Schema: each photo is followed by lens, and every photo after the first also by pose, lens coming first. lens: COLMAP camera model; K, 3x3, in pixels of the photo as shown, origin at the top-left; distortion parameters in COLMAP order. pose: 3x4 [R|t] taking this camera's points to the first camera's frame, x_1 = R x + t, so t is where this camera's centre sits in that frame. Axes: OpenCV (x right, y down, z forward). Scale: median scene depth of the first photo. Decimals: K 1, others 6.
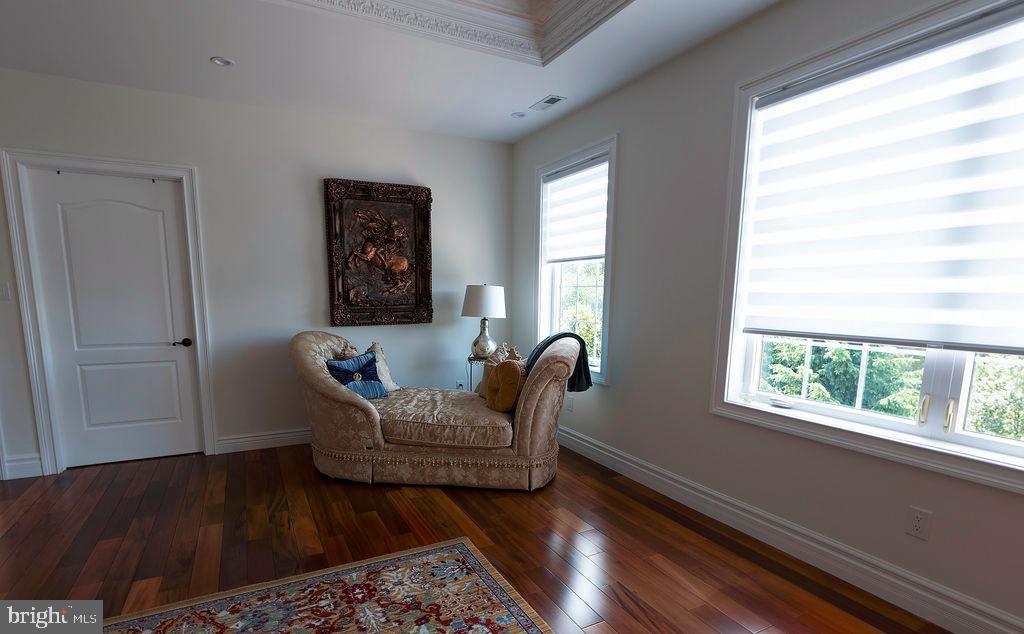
lens RADIAL K [[500.7, 0, 495.0], [0, 500.7, 368.2], [0, 0, 1]] dist [-0.000403, 0.000069]
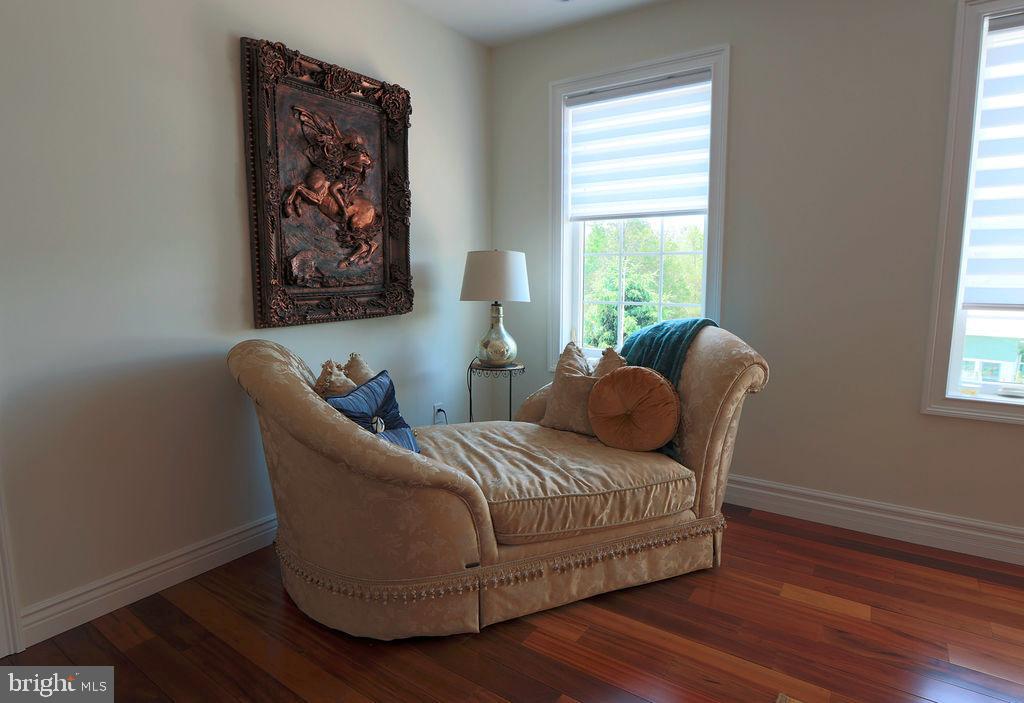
lens RADIAL K [[559.2, 0, 512.0], [0, 559.2, 351.5], [0, 0, 1]] dist [-0.040393, 0.000587]
pose [[0.879425, -0.073037, 0.470401, -0.365262], [0.077717, 0.996930, 0.009495, -0.045057], [-0.469650, 0.028208, 0.882402, 0.377974]]
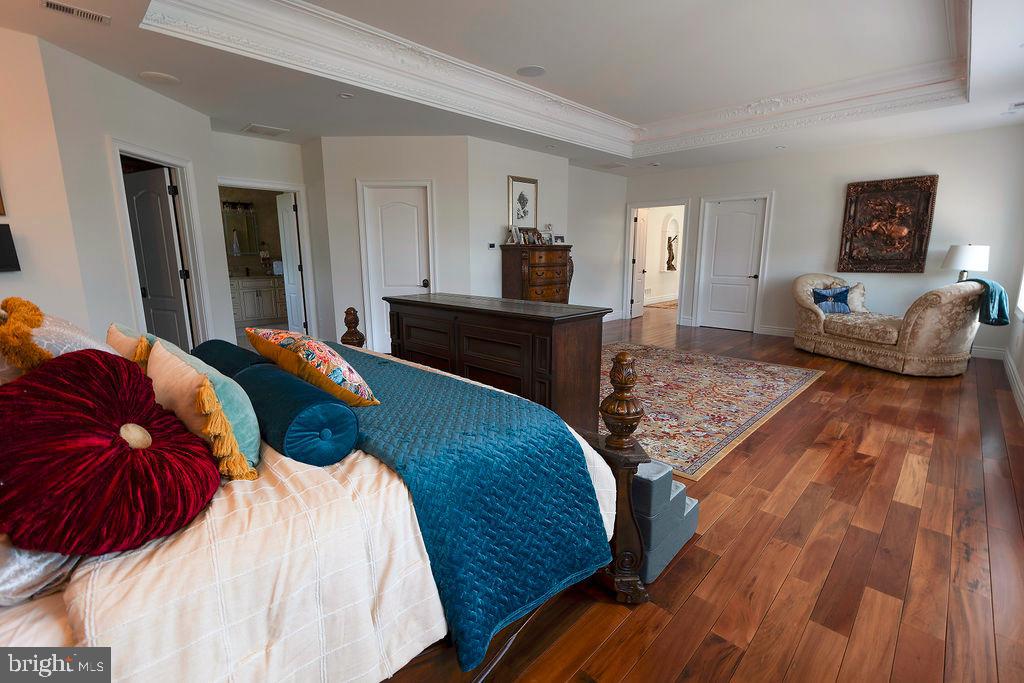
lens RADIAL K [[458.2, 0, 499.3], [0, 458.2, 342.1], [0, 0, 1]] dist [0.000357, 0.000023]
pose [[0.317796, 0.171137, -0.932587, 0.779713], [-0.136203, 0.981615, 0.133720, 0.094645], [0.938325, 0.084525, 0.335263, -0.551533]]
